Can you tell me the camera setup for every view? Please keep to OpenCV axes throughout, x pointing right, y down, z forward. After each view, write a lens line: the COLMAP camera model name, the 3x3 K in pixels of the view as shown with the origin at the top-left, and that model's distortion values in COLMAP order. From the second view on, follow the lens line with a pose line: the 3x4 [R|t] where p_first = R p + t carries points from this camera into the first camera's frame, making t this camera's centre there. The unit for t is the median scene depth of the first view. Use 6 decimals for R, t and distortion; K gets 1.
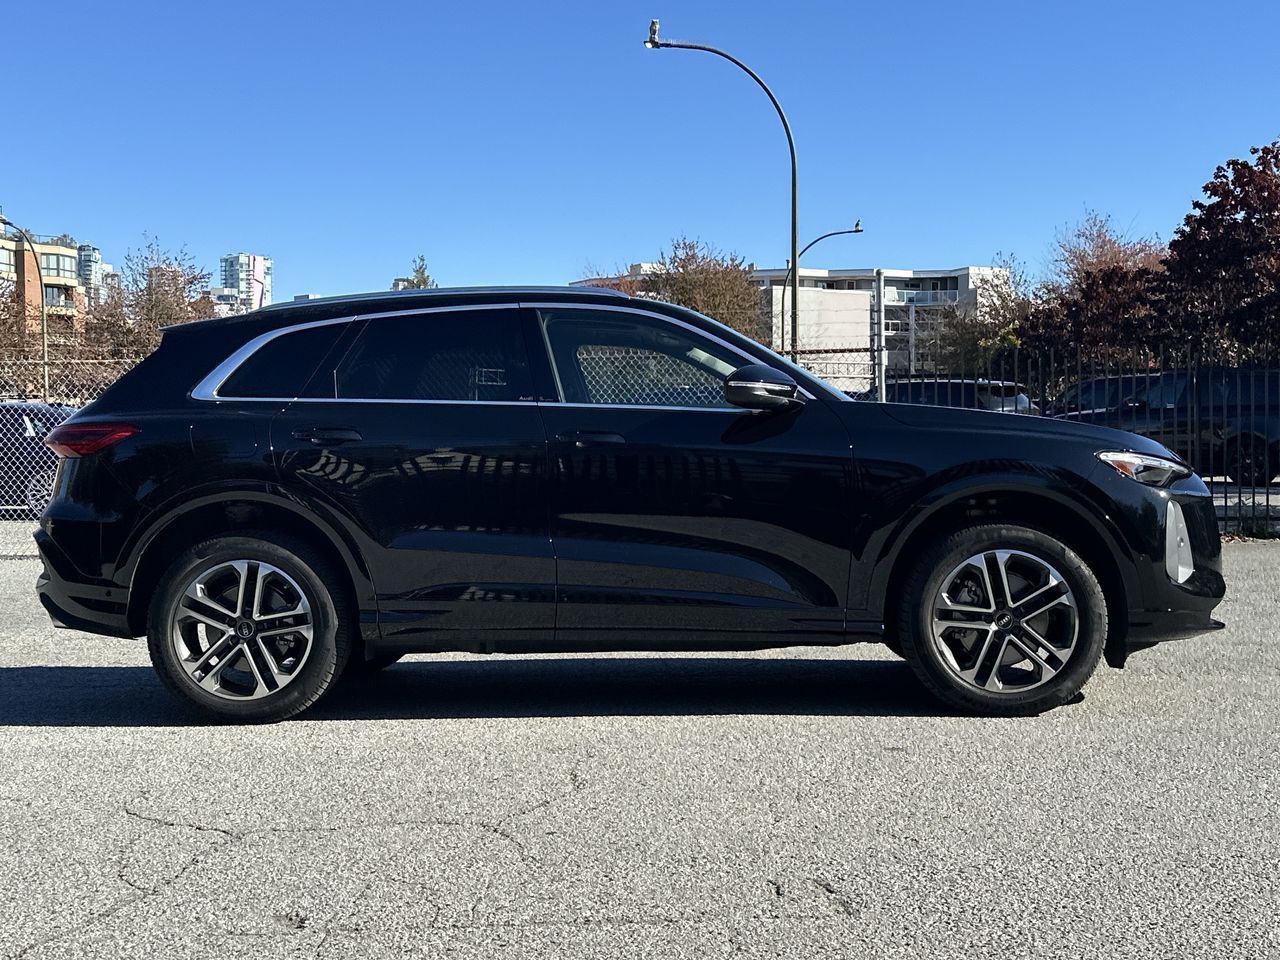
lens RADIAL K [[1686.5, 0, 640.0], [0, 1686.5, 480.0], [0, 0, 1]] dist [0.136647, -0.036720]
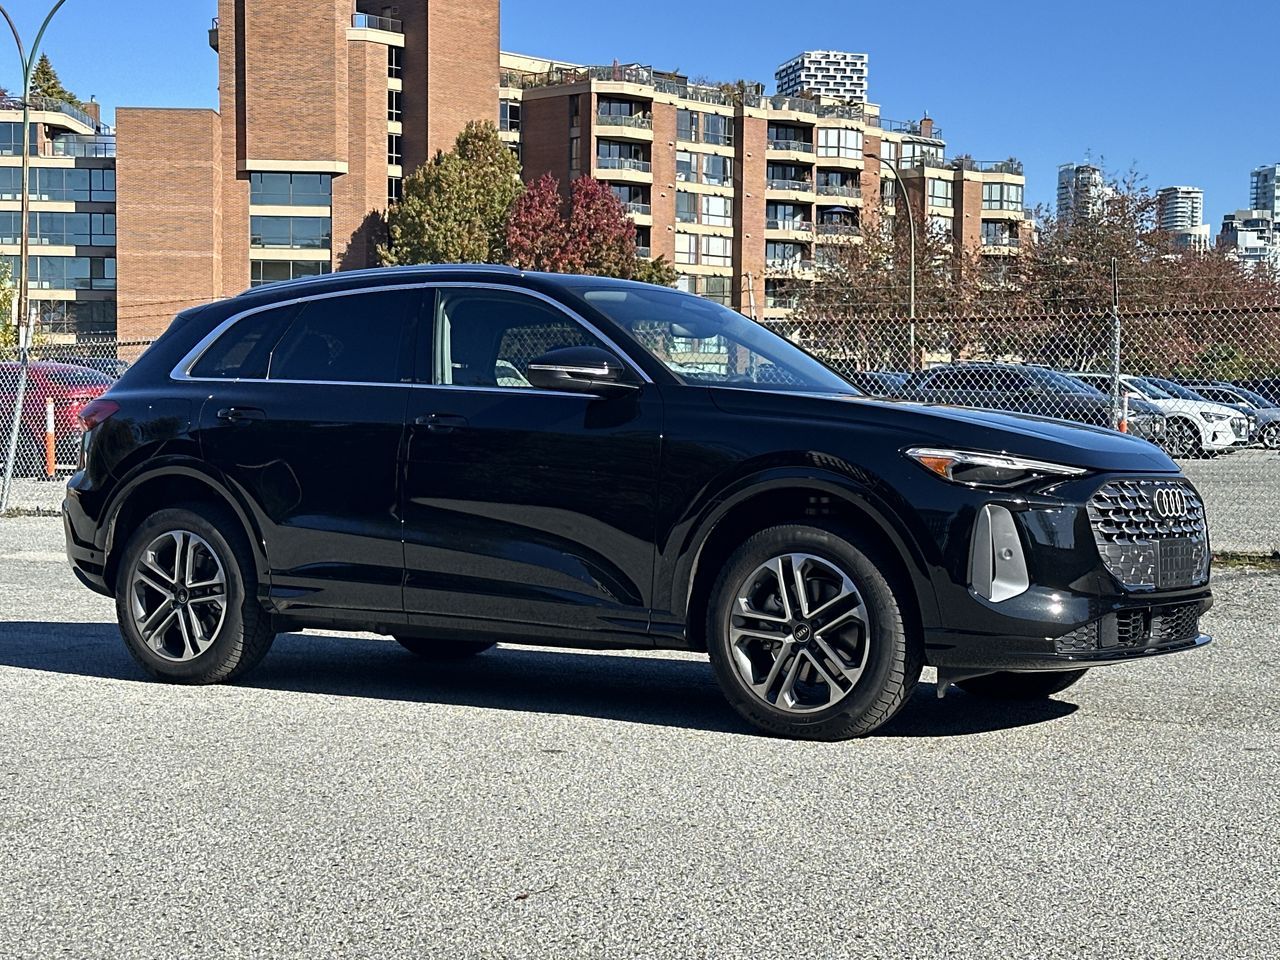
lens RADIAL K [[2189.3, 0, 640.0], [0, 2189.3, 480.0], [0, 0, 1]] dist [0.105516, 0.071789]
pose [[0.853087, 0.028979, -0.520963, 0.732397], [-0.023518, 0.999577, 0.017091, -0.015073], [0.521238, -0.002328, 0.853408, -0.028652]]
